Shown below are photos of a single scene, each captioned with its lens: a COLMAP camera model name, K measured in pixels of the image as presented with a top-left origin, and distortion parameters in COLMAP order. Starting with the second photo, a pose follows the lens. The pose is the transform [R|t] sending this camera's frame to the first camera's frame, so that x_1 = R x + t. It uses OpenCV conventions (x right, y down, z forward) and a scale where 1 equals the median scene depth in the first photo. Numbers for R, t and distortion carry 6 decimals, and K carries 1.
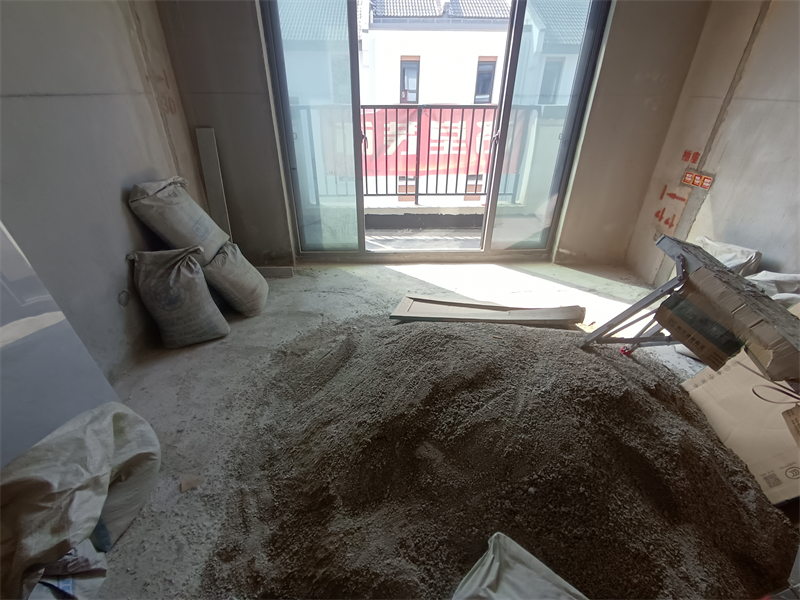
lens RADIAL K [[376.0, 0, 399.3], [0, 376.0, 304.5], [0, 0, 1]] dist [-0.002416, 0.006410]
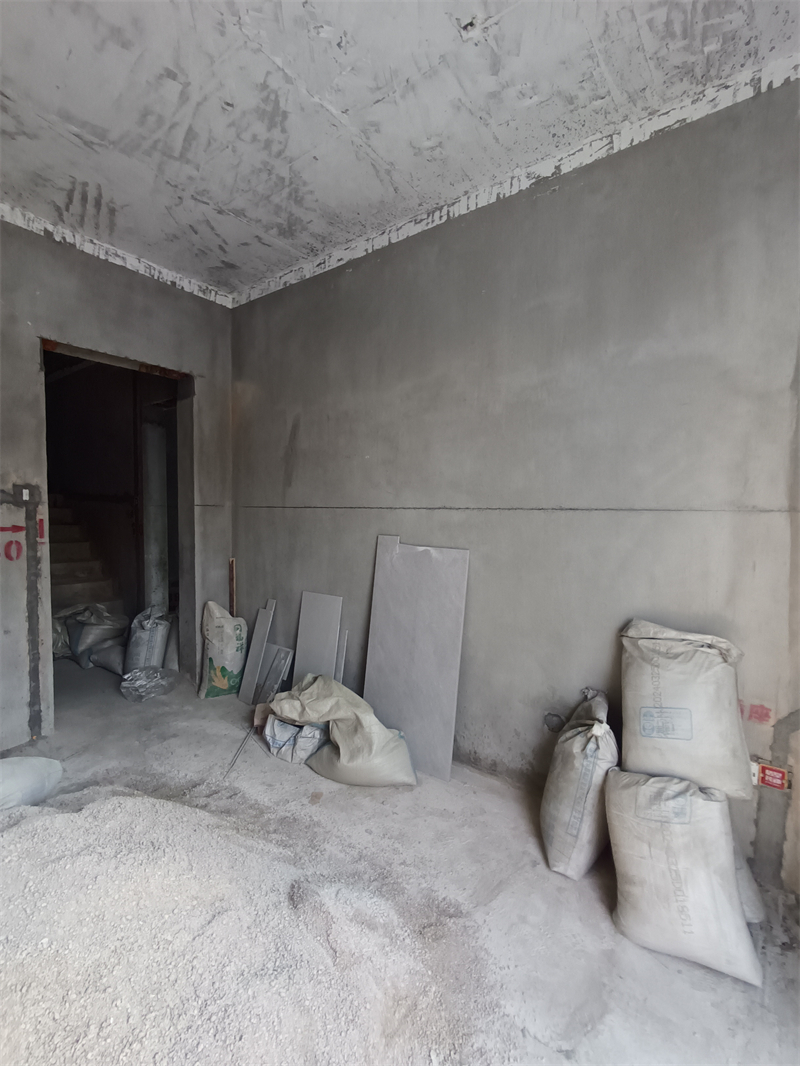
lens RADIAL K [[498.4, 0, 400.1], [0, 498.4, 518.2], [0, 0, 1]] dist [-0.000842, 0.000408]
pose [[-0.638000, 0.009177, -0.769981, 0.312031], [-0.394122, 0.855139, 0.336758, -0.614791], [0.661531, 0.518318, -0.541962, 1.098731]]
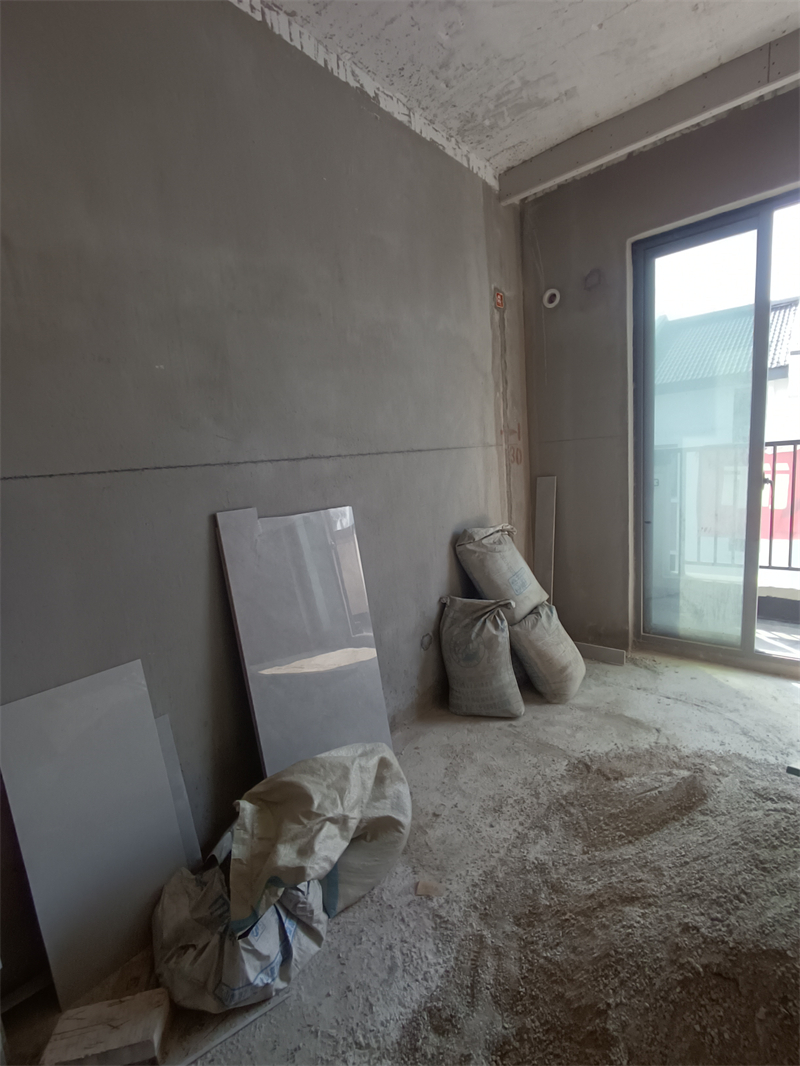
lens RADIAL K [[501.0, 0, 400.0], [0, 501.0, 533.0], [0, 0, 1]] dist [-0.002416, 0.006410]
pose [[0.735436, 0.039349, -0.676451, 0.047442], [-0.267777, 0.933928, -0.236800, 0.040941], [0.622438, 0.355289, 0.697381, -0.003244]]
